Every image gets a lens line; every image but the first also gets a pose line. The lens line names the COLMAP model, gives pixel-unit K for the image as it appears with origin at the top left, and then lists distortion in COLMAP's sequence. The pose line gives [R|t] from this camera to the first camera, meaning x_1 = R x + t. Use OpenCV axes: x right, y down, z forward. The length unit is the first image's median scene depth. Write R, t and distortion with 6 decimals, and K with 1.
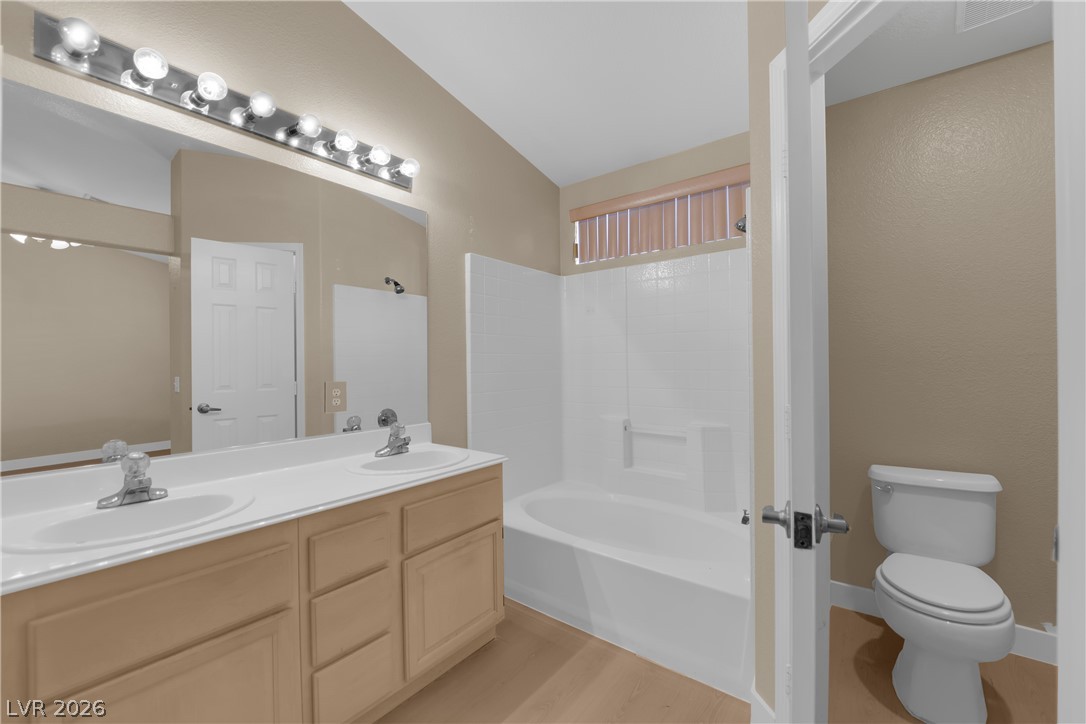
lens RADIAL K [[435.4, 0, 546.6], [0, 435.4, 364.7], [0, 0, 1]] dist [-0.013048, -0.001570]
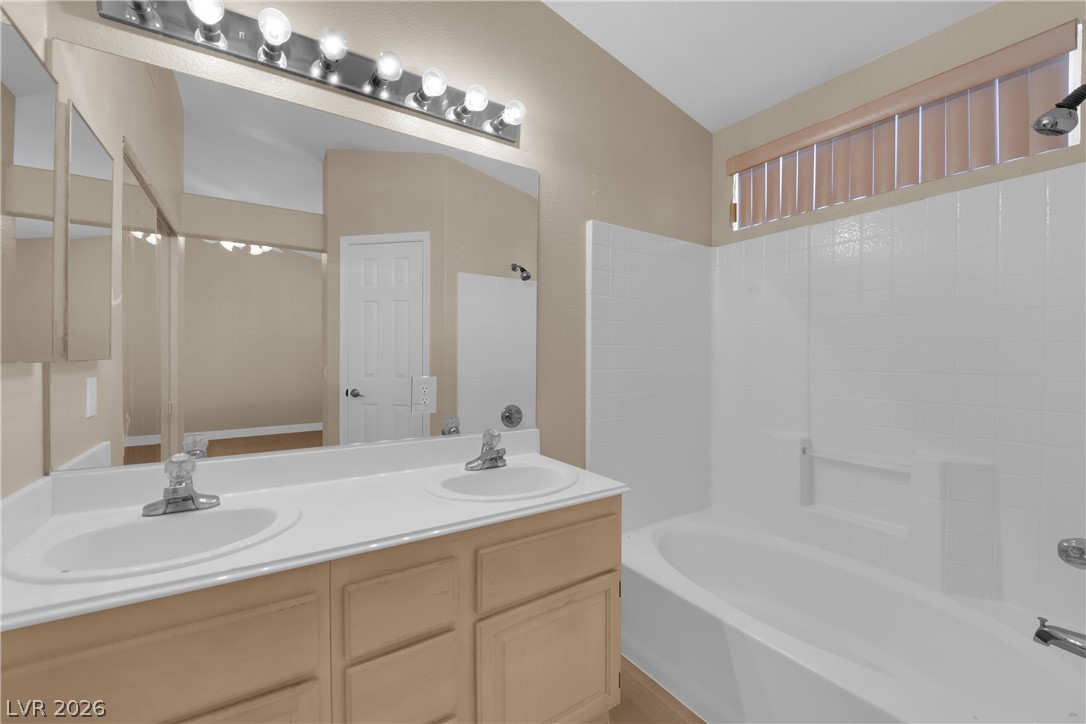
lens RADIAL K [[435.4, 0, 544.4], [0, 435.4, 361.0], [0, 0, 1]] dist [-0.013048, -0.001570]
pose [[0.944812, 0.018257, -0.327104, 0.008882], [-0.016378, 0.999830, 0.008499, -0.001350], [0.327203, -0.002673, 0.944950, 0.229399]]
